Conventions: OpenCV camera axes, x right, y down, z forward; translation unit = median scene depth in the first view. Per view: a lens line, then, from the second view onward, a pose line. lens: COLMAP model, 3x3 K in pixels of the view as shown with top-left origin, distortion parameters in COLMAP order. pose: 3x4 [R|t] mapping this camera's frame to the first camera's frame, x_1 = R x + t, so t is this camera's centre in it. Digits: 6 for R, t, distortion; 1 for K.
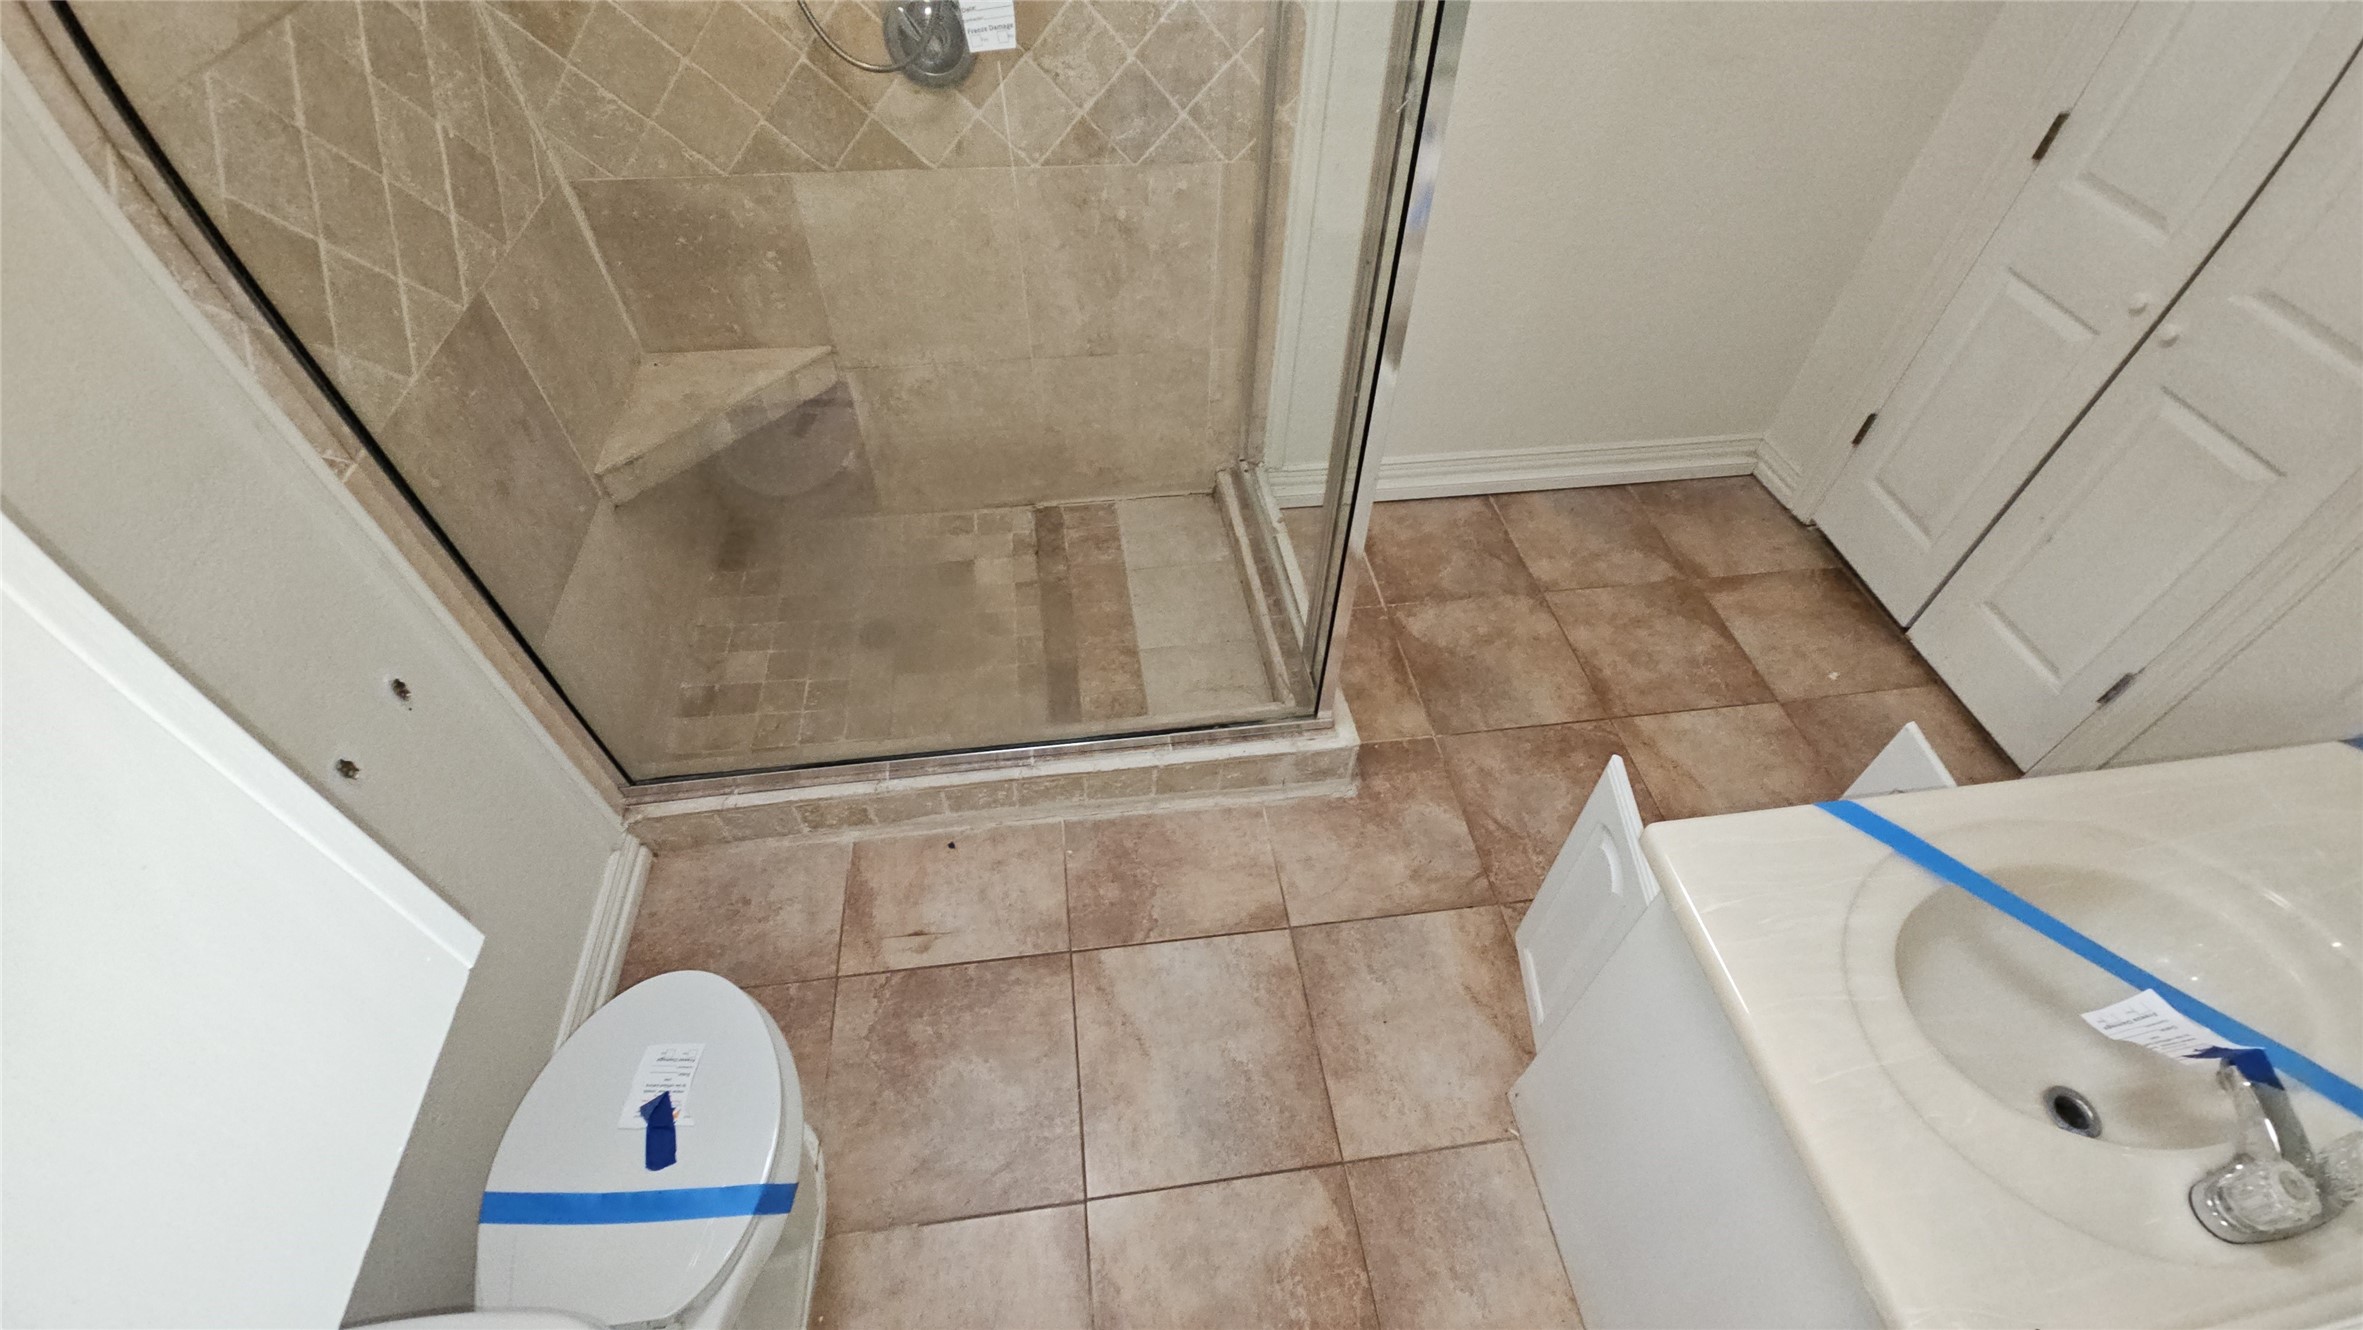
lens RADIAL K [[967.6, 0, 1193.0], [0, 967.6, 681.7], [0, 0, 1]] dist [0.003031, -0.002759]
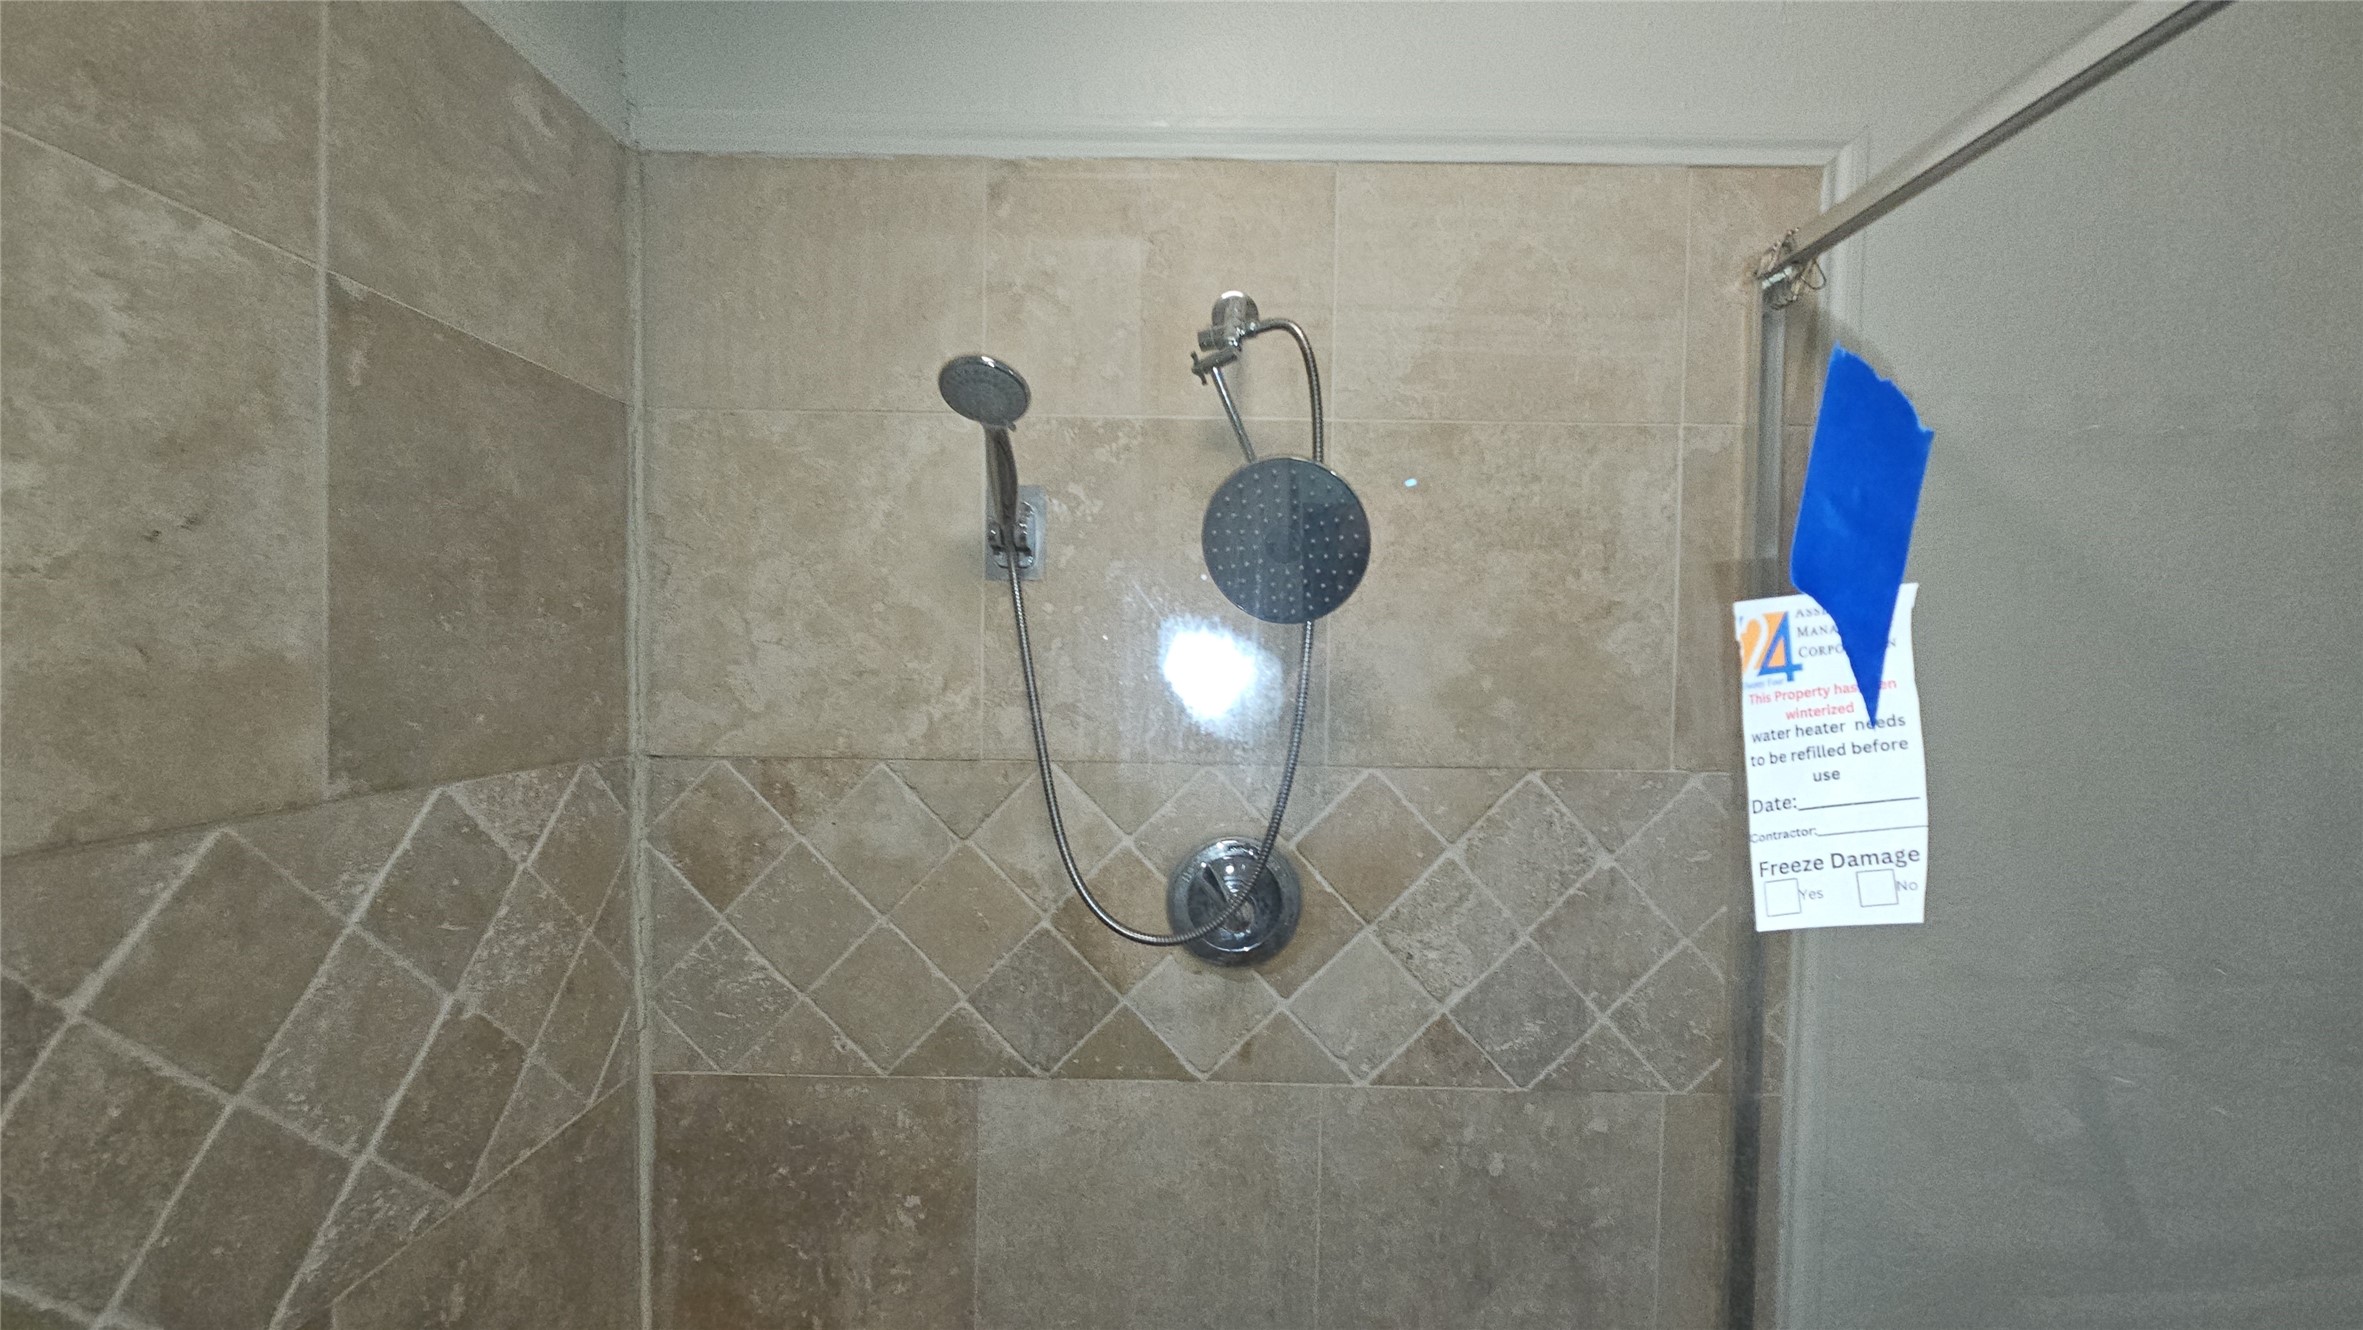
lens RADIAL K [[967.6, 0, 1197.3], [0, 967.6, 658.8], [0, 0, 1]] dist [0.003031, -0.002759]
pose [[0.991823, -0.002332, -0.127601, -0.196999], [-0.093932, 0.663505, -0.742252, -0.254088], [0.086395, 0.748168, 0.657861, 0.395192]]
